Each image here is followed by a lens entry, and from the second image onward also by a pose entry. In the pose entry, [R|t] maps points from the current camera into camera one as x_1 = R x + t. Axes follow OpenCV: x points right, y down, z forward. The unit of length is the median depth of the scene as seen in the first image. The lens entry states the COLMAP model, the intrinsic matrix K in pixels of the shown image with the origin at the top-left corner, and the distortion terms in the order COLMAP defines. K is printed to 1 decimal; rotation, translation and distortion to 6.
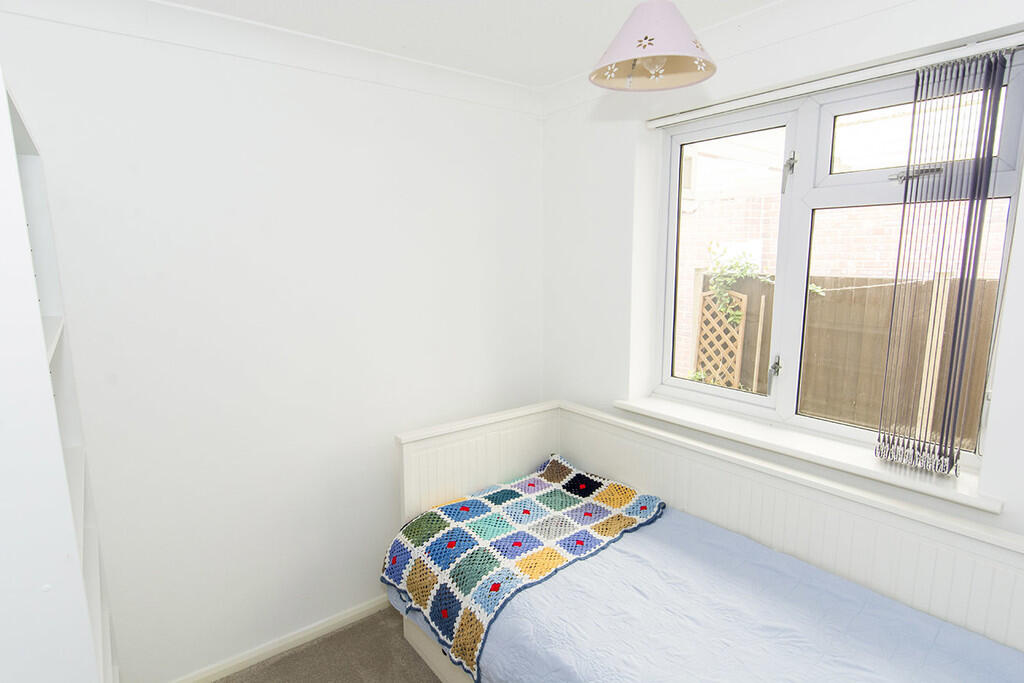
lens RADIAL K [[548.5, 0, 512.0], [0, 548.5, 341.5], [0, 0, 1]] dist [-0.004394, -0.001048]
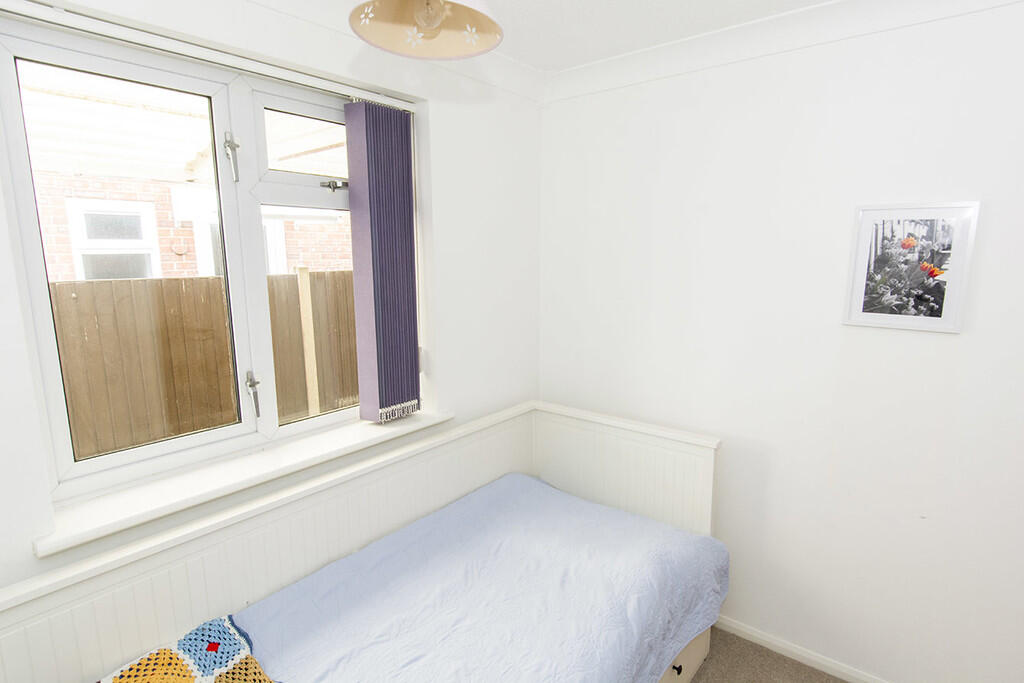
lens RADIAL K [[536.0, 0, 512.0], [0, 536.0, 341.5], [0, 0, 1]] dist [-0.001194, -0.000697]
pose [[-0.224358, -0.151160, 0.962712, -0.443080], [0.163078, 0.968142, 0.190017, -0.120198], [-0.960765, 0.199629, -0.192559, 0.809572]]
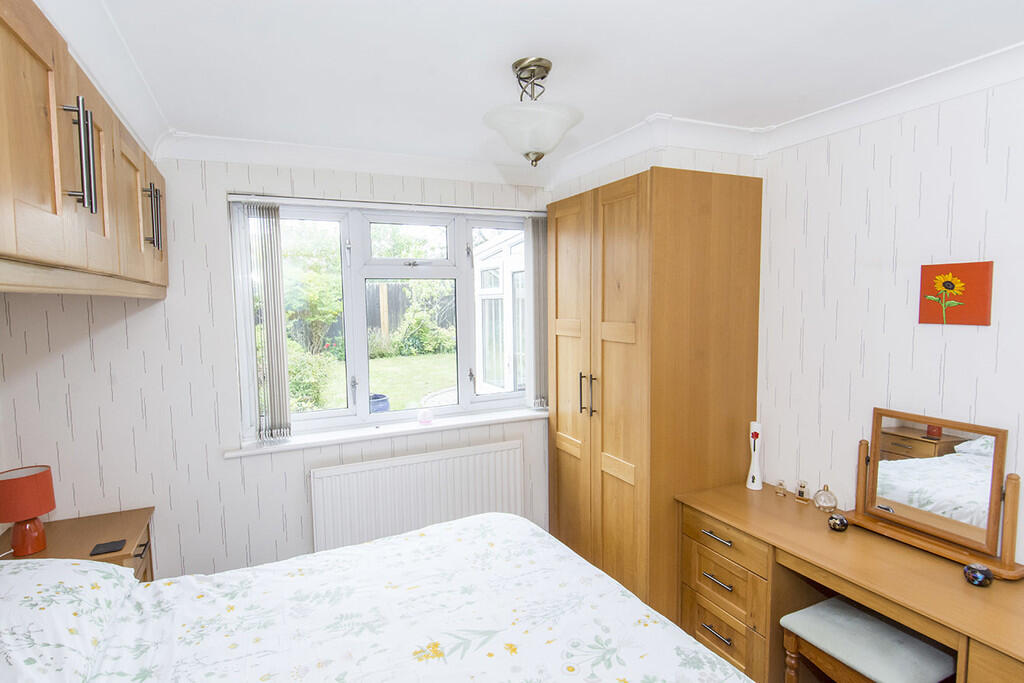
lens RADIAL K [[536.0, 0, 512.0], [0, 536.0, 341.5], [0, 0, 1]] dist [-0.001194, -0.000697]
pose [[0.209115, -0.072892, 0.975170, -0.867395], [0.168089, 0.985055, 0.037586, -0.050984], [-0.963336, 0.156056, 0.218242, 0.287671]]
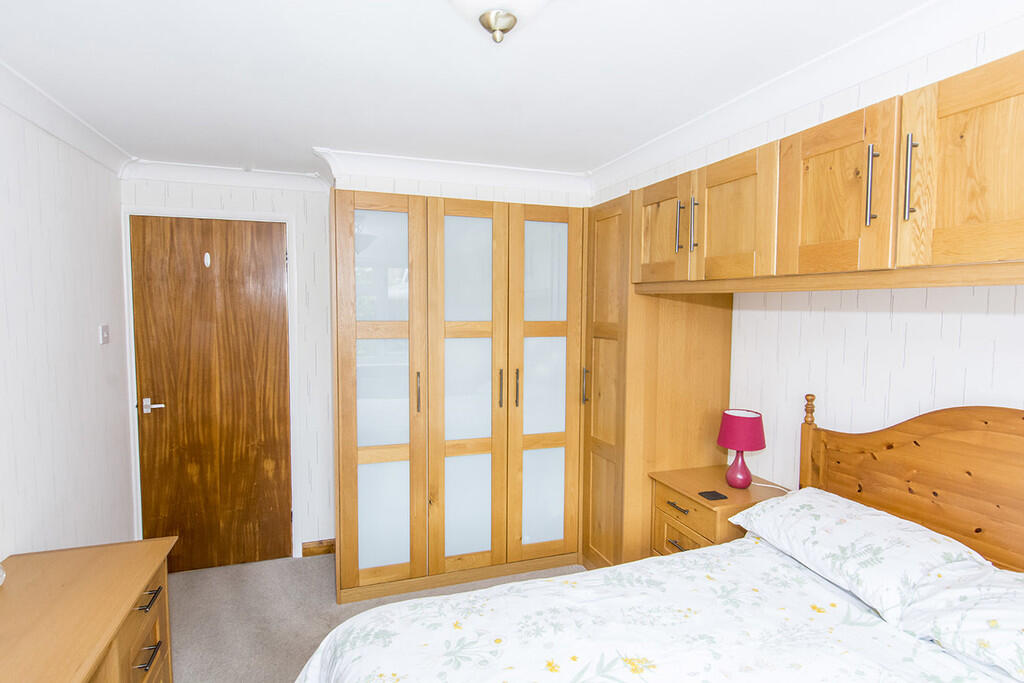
lens RADIAL K [[536.0, 0, 512.0], [0, 536.0, 341.5], [0, 0, 1]] dist [-0.001194, -0.000697]
pose [[-0.319205, 0.067910, -0.945249, 0.484370], [-0.153384, 0.980576, 0.122245, -0.096807], [0.935191, 0.184007, -0.302589, 0.604202]]
